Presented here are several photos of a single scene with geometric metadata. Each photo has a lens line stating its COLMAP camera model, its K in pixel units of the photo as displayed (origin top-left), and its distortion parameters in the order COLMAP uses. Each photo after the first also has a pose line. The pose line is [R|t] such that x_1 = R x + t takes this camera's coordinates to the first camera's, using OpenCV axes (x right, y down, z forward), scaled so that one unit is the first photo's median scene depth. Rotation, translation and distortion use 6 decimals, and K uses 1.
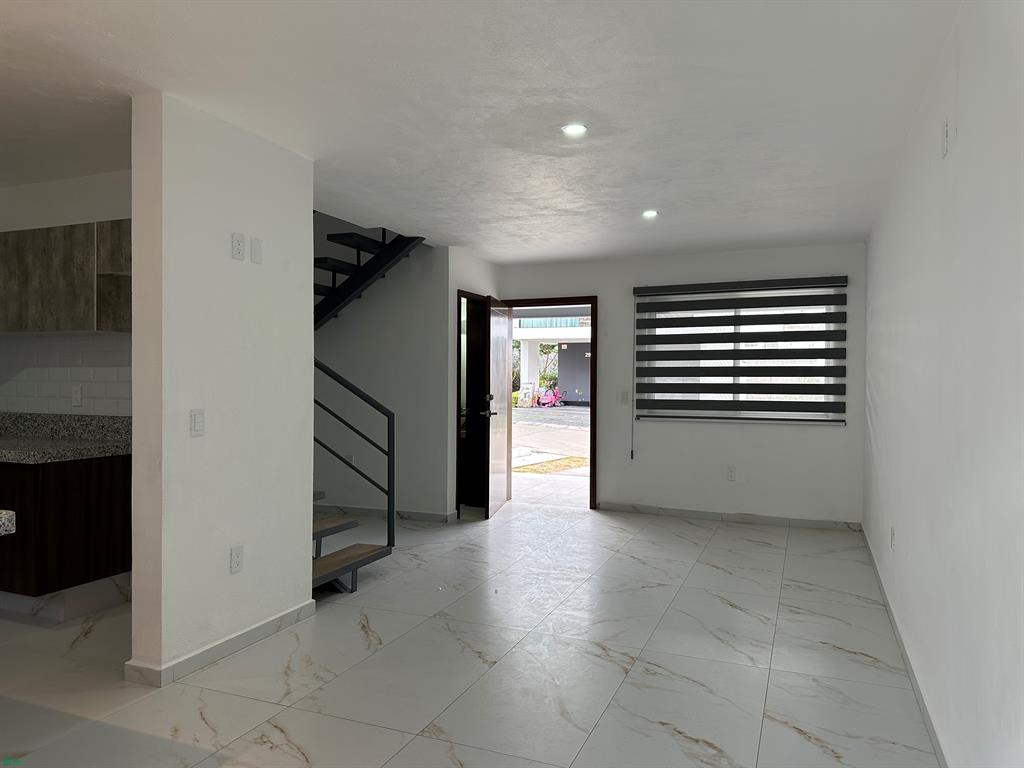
lens RADIAL K [[721.6, 0, 513.4], [0, 721.6, 381.1], [0, 0, 1]] dist [-0.003857, -0.005911]
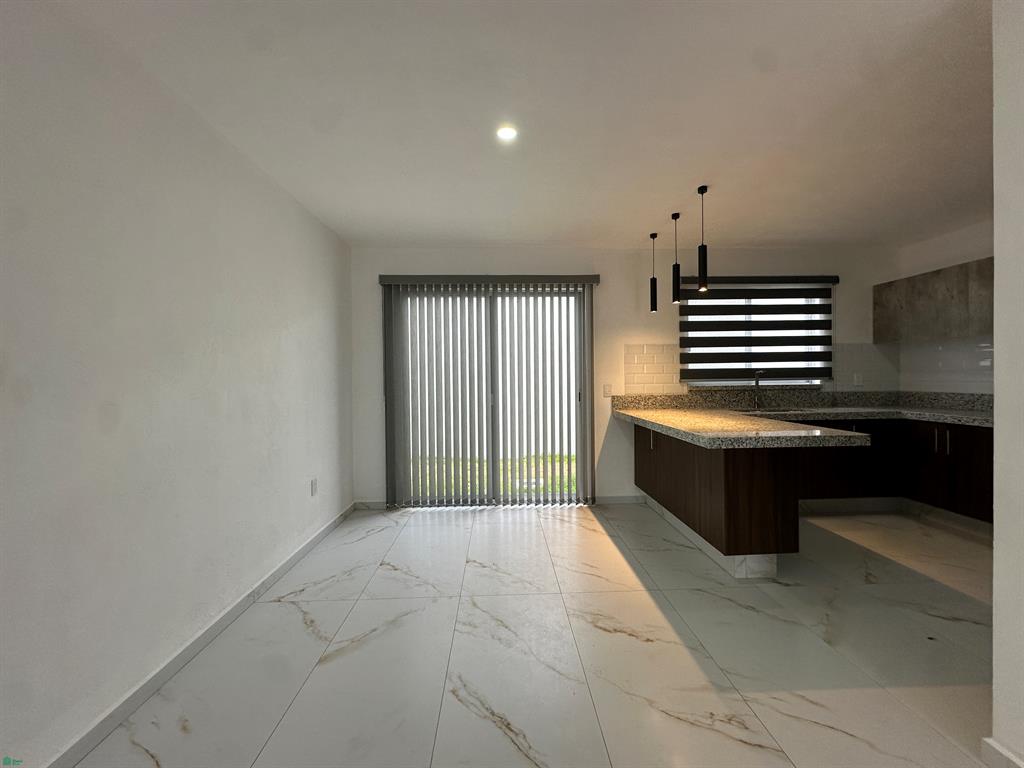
lens RADIAL K [[408.2, 0, 513.2], [0, 408.2, 383.3], [0, 0, 1]] dist [-0.005778, 0.001310]
pose [[-0.910533, 0.008788, -0.413343, 0.130193], [0.003756, 0.999909, 0.012983, 0.015775], [0.413420, 0.010269, -0.910483, 1.103045]]
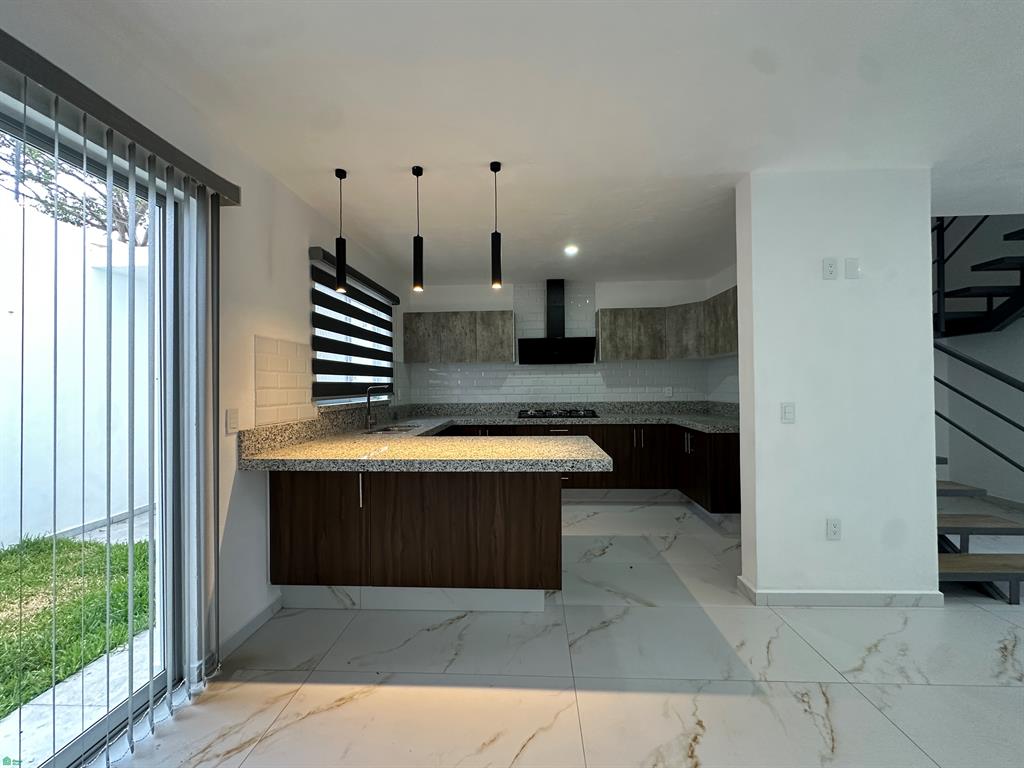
lens RADIAL K [[408.2, 0, 512.8], [0, 408.2, 382.8], [0, 0, 1]] dist [-0.005778, 0.001310]
pose [[0.331664, -0.016991, -0.943244, 0.086275], [0.010224, 0.999844, -0.014416, 0.008975], [0.943342, -0.004862, 0.331786, 0.290498]]
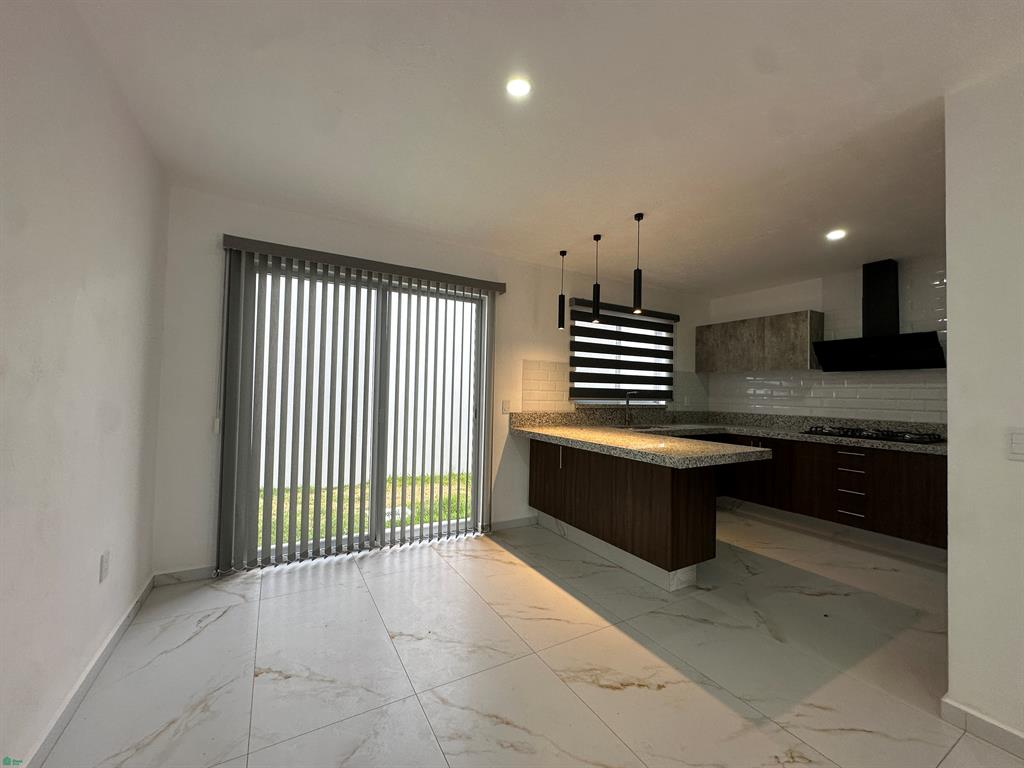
lens RADIAL K [[408.2, 0, 512.4], [0, 408.2, 383.9], [0, 0, 1]] dist [-0.005778, 0.001310]
pose [[-0.613072, -0.038484, -0.789089, 0.267619], [-0.029138, 0.999235, -0.026094, 0.018749], [0.789490, 0.006995, -0.613724, 0.821240]]
